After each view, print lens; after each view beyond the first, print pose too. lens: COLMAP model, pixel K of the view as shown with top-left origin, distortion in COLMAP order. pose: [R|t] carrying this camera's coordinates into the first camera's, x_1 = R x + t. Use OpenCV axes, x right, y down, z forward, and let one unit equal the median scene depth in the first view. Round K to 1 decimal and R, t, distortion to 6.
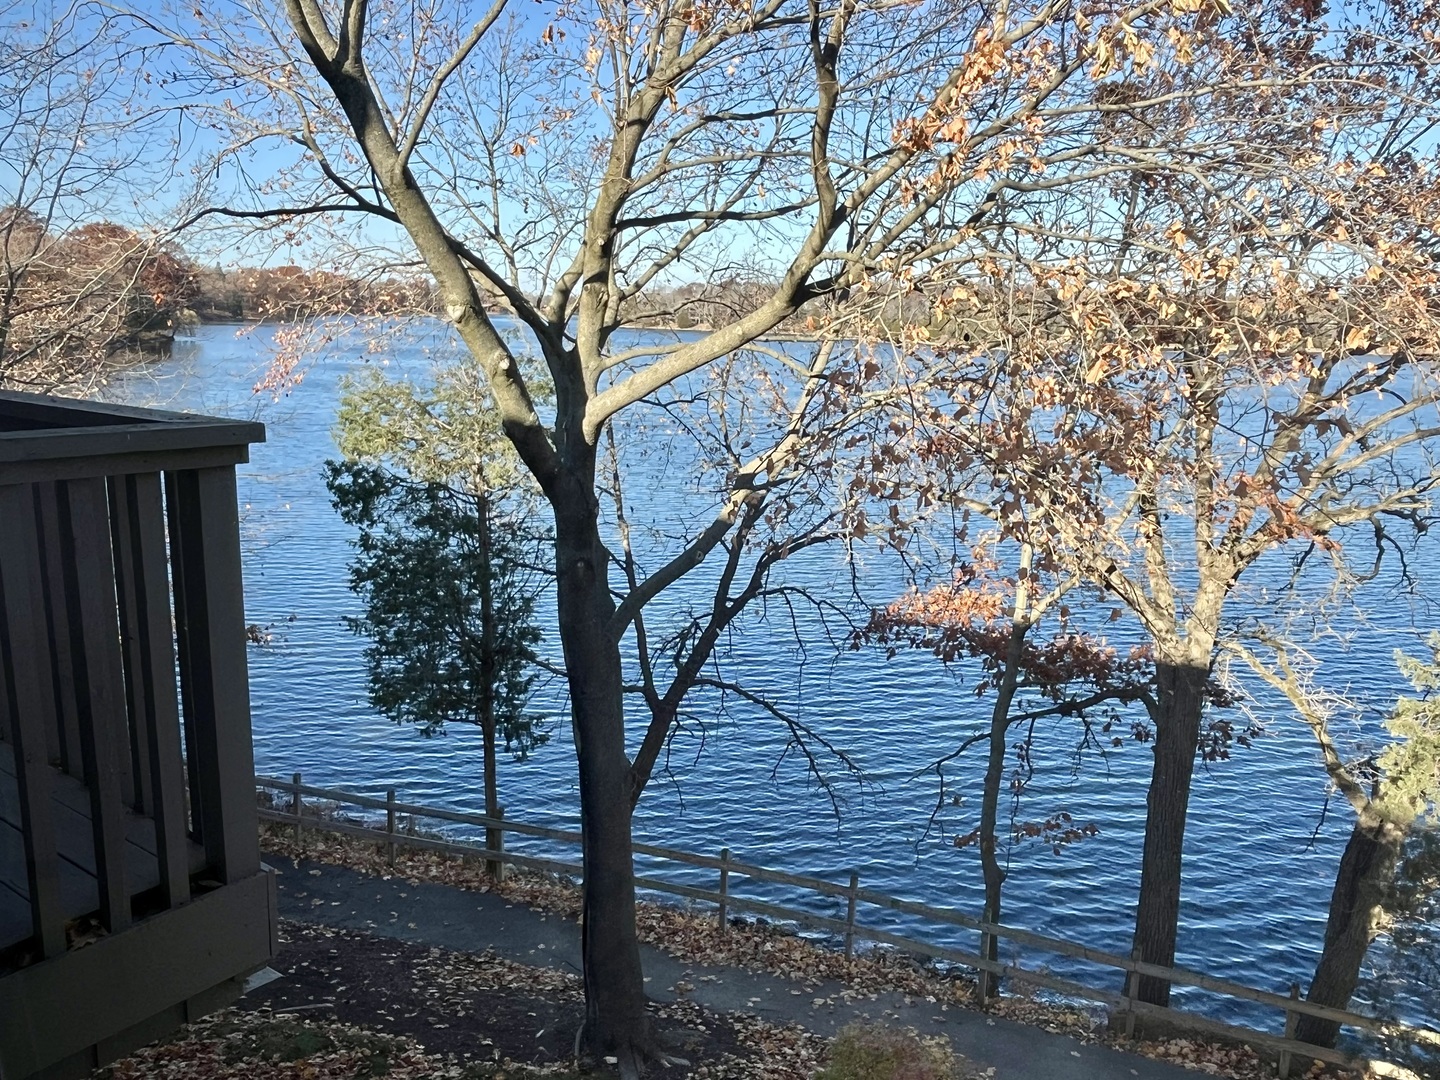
lens RADIAL K [[1097.2, 0, 722.4], [0, 1097.2, 531.7], [0, 0, 1]] dist [-0.007965, -0.000567]
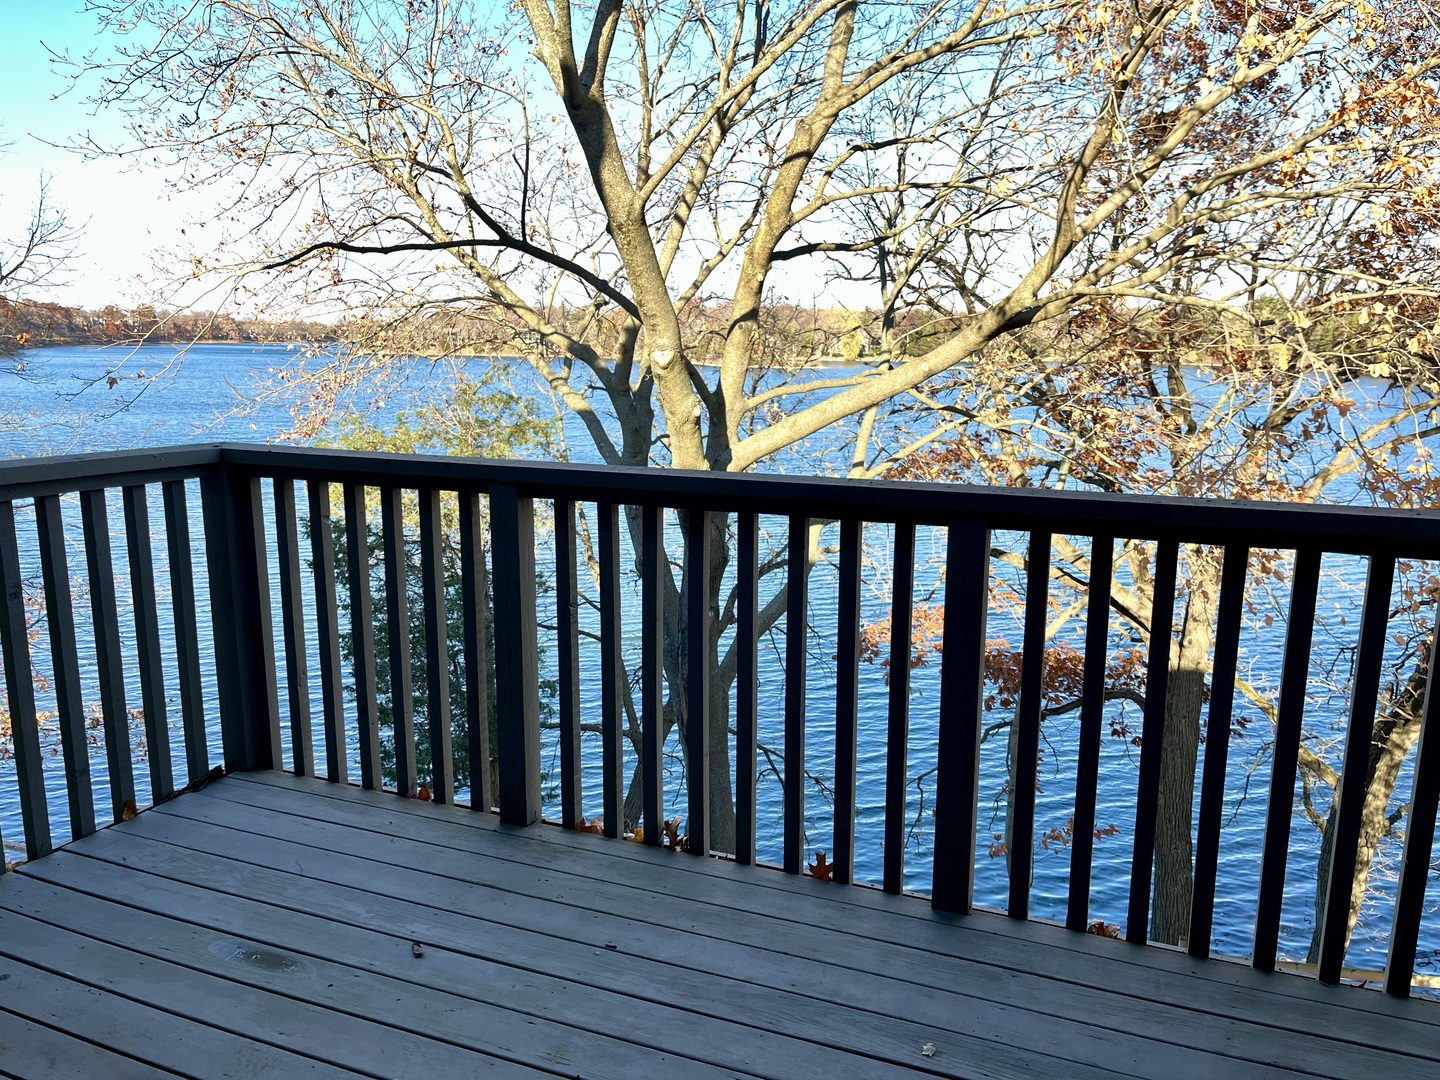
lens RADIAL K [[1087.4, 0, 713.7], [0, 1087.4, 535.9], [0, 0, 1]] dist [0.058639, -0.044174]
pose [[0.978126, -0.057062, 0.200032, -0.232668], [0.059814, 0.998180, -0.007736, -0.022765], [-0.199226, 0.019531, 0.979759, 0.051765]]
